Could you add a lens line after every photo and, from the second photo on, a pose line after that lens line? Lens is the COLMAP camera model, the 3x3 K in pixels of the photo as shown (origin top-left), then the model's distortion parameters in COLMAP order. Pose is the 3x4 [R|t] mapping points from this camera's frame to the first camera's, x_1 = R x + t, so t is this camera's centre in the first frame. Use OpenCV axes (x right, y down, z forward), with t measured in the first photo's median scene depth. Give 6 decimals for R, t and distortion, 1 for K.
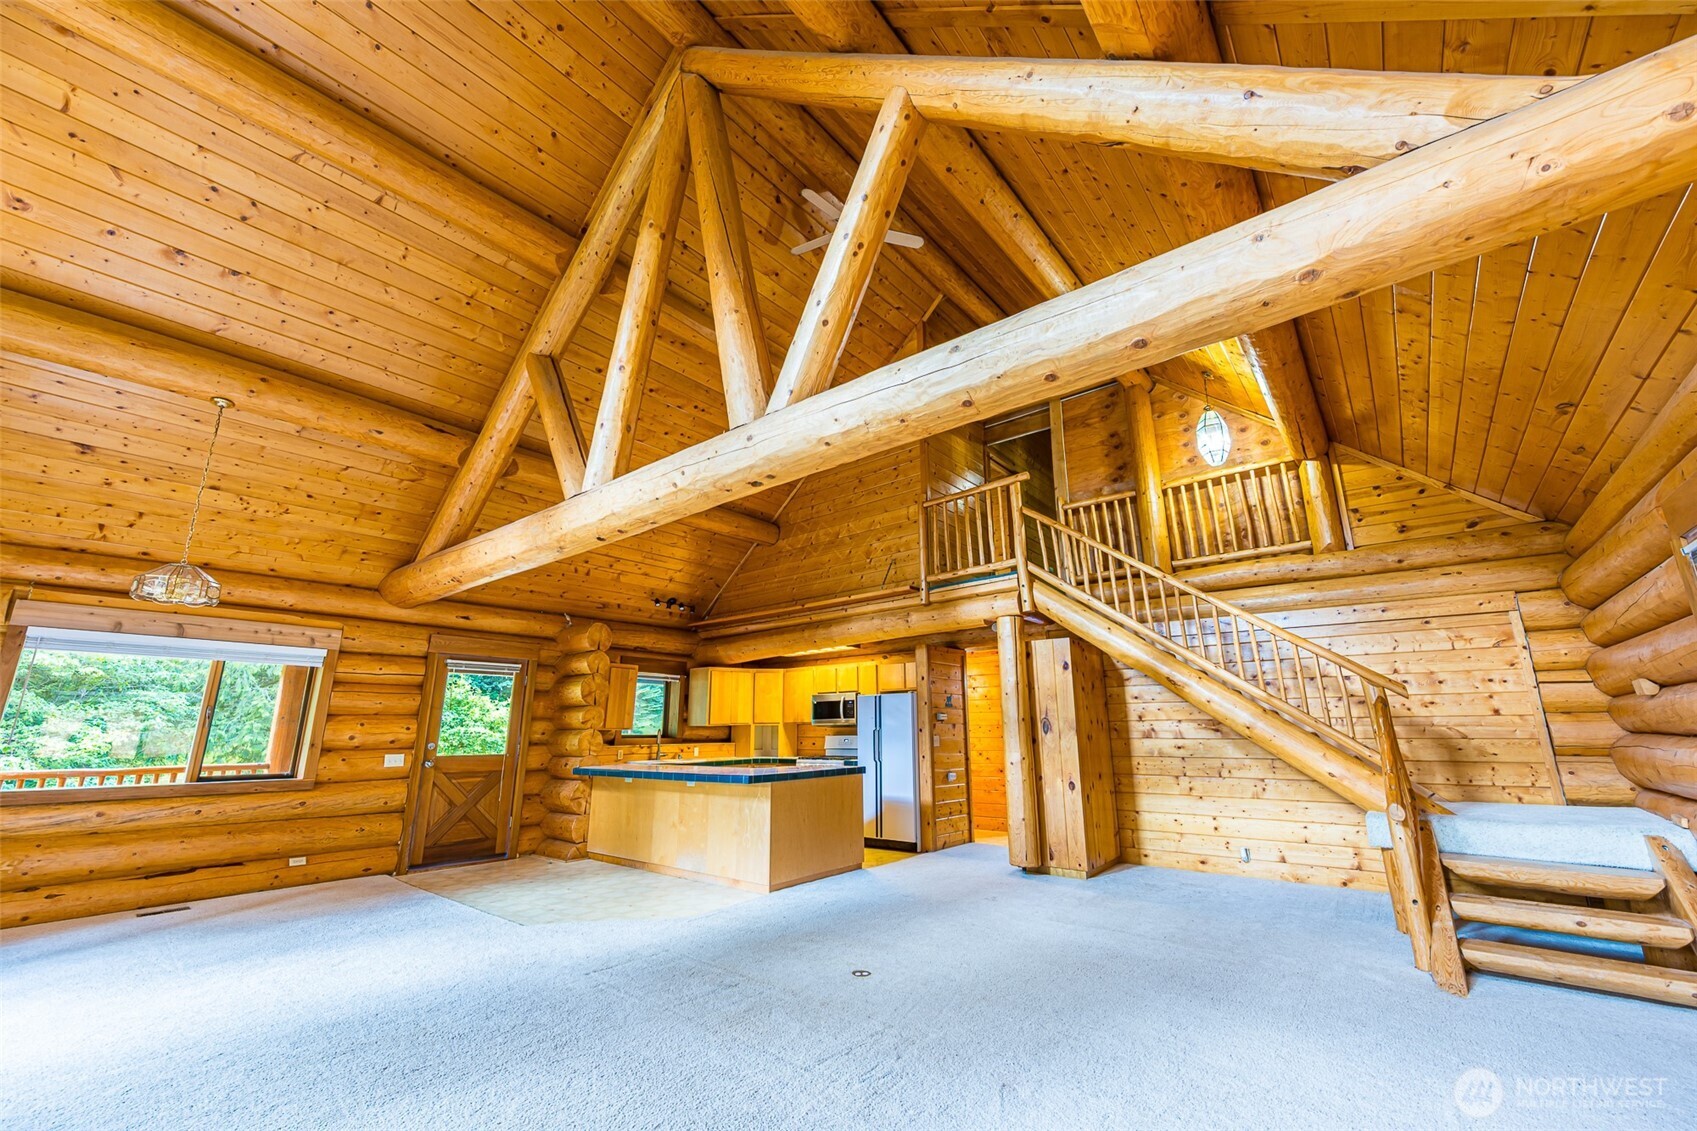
lens RADIAL K [[665.2, 0, 854.1], [0, 665.2, 559.1], [0, 0, 1]] dist [0.003316, 0.000254]
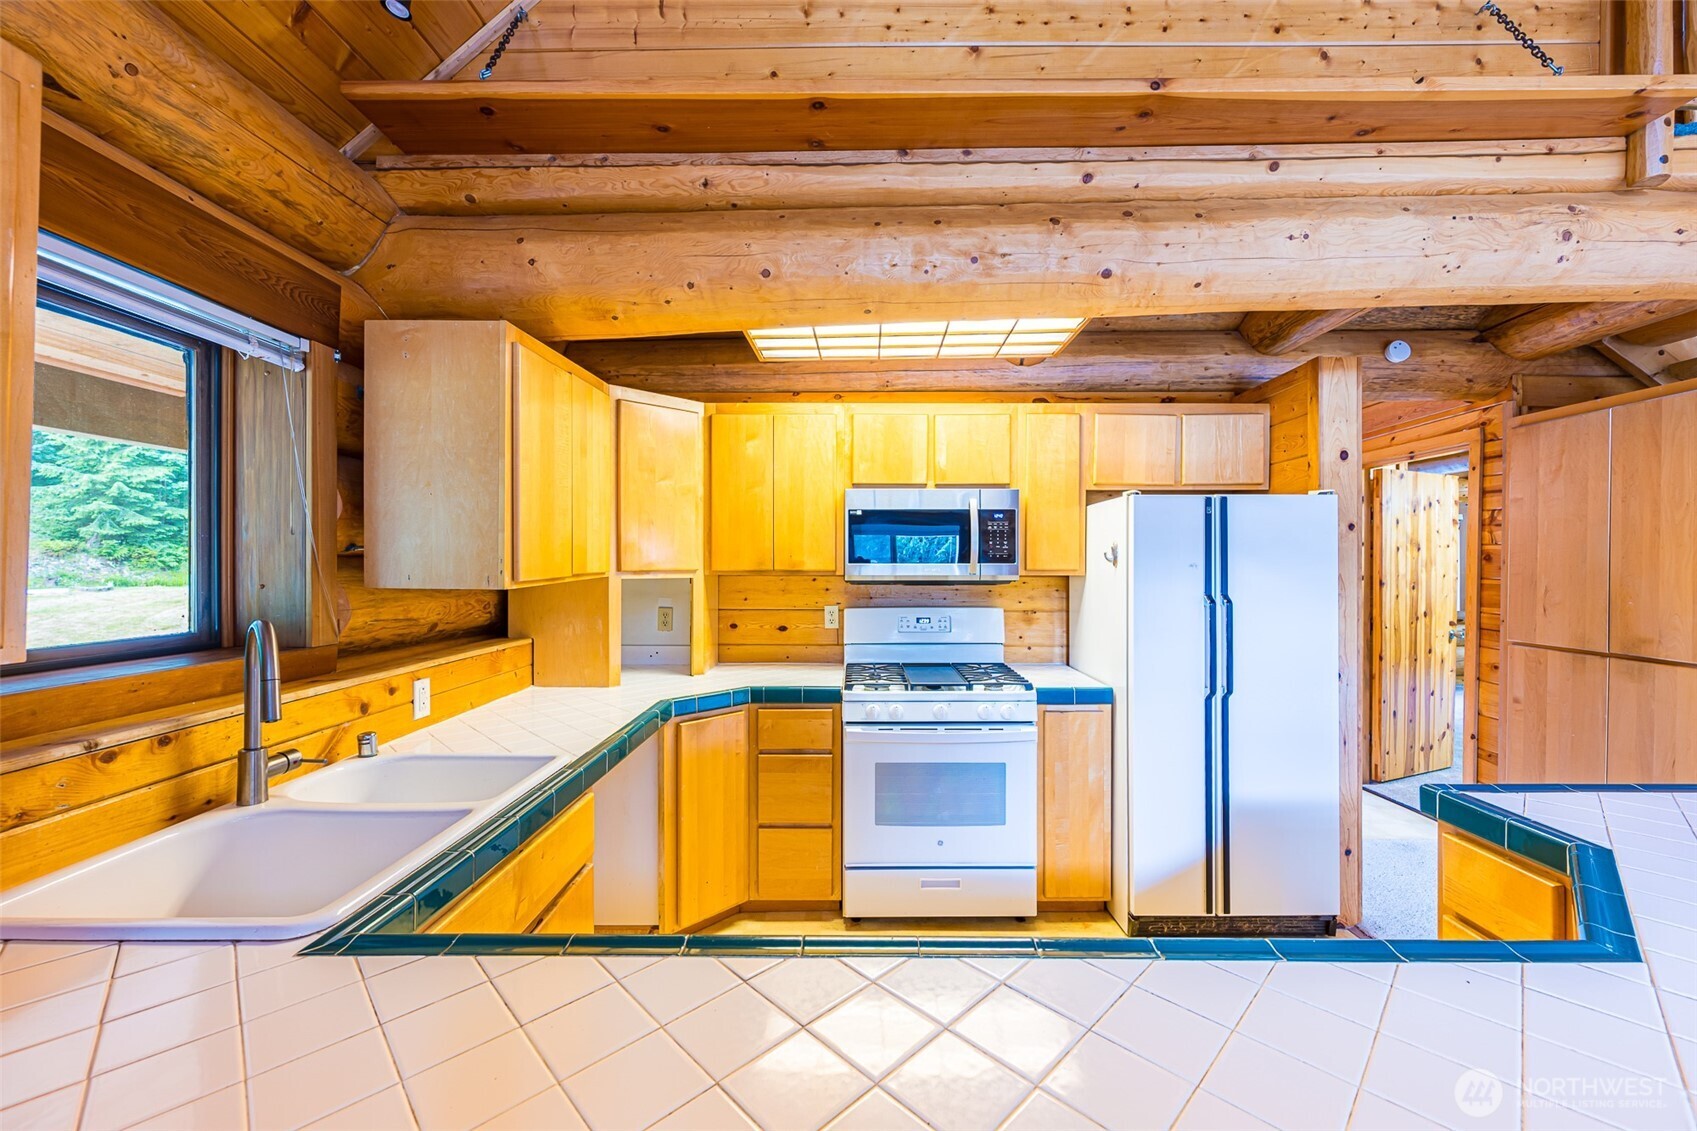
lens RADIAL K [[665.2, 0, 849.6], [0, 665.2, 564.0], [0, 0, 1]] dist [0.003316, 0.000254]
pose [[0.783381, 0.008115, 0.621489, -0.274285], [-0.163337, 0.967458, 0.193252, 0.186092], [-0.599696, -0.252903, 0.759213, 0.784116]]
